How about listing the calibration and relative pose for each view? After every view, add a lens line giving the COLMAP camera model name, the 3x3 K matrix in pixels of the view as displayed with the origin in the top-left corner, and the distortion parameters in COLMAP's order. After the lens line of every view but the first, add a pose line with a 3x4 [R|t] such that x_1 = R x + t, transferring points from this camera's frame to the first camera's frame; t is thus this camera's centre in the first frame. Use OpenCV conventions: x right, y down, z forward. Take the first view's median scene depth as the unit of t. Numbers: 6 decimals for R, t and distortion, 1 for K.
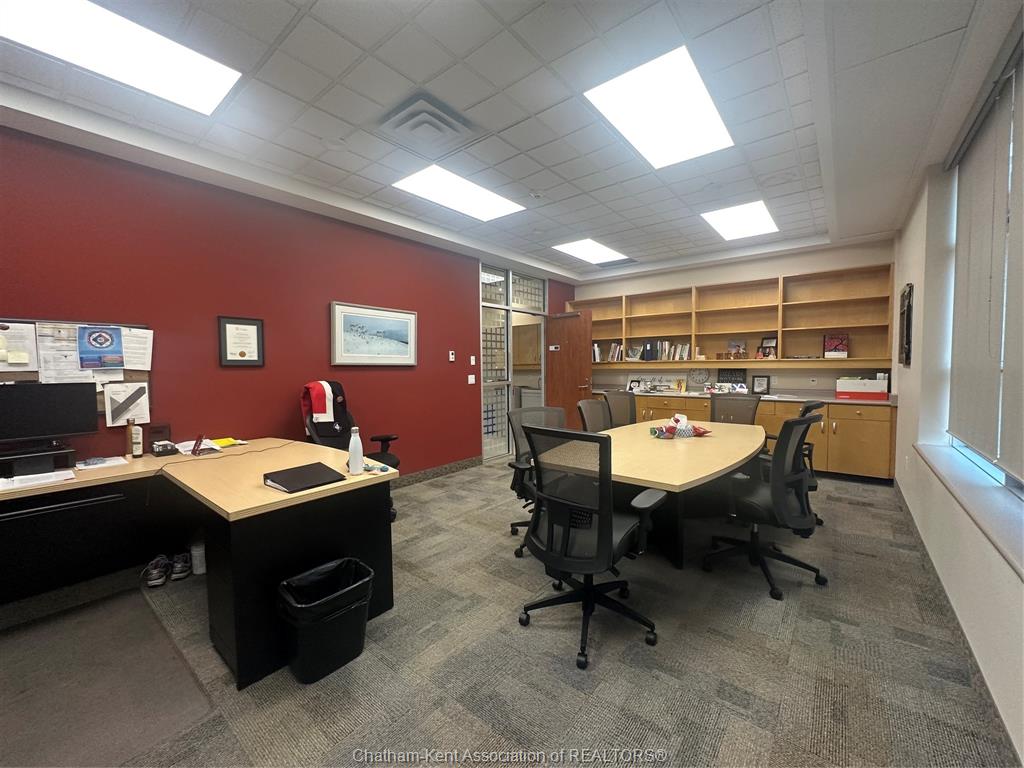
lens RADIAL K [[411.4, 0, 522.3], [0, 411.4, 380.5], [0, 0, 1]] dist [0.003451, 0.000216]
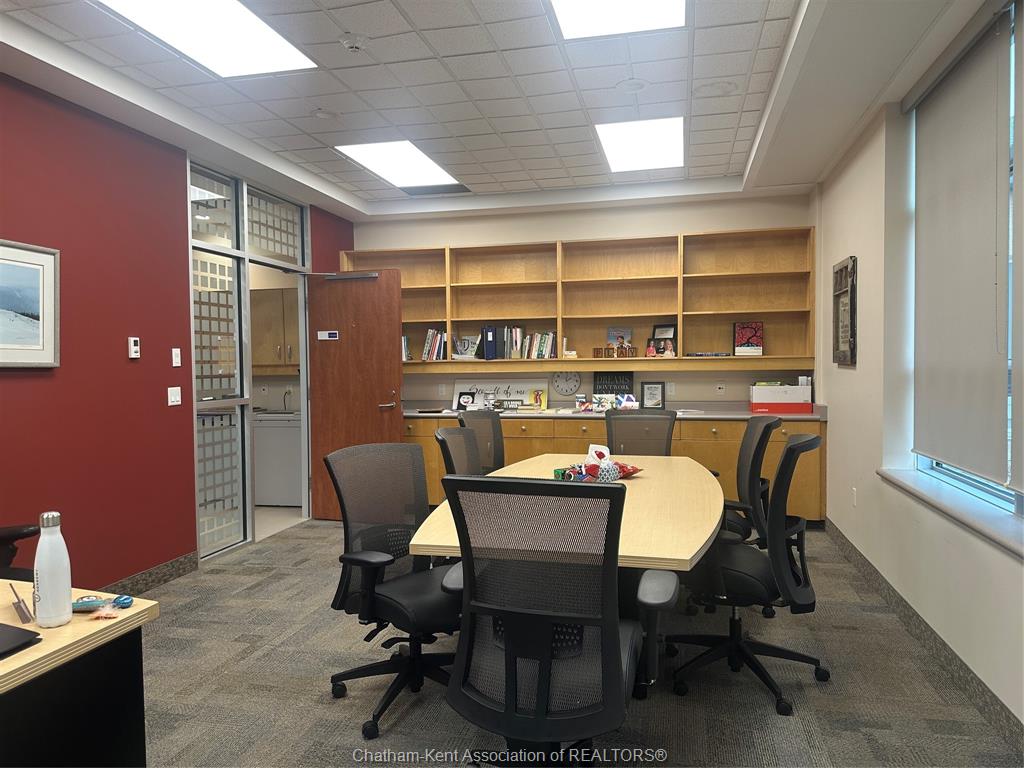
lens RADIAL K [[715.8, 0, 513.6], [0, 715.8, 385.6], [0, 0, 1]] dist [0.062384, -0.072386]
pose [[0.903990, -0.013469, 0.427342, -0.136087], [0.019061, 0.999780, -0.008810, -0.000095], [-0.427129, 0.016110, 0.904047, 0.059541]]
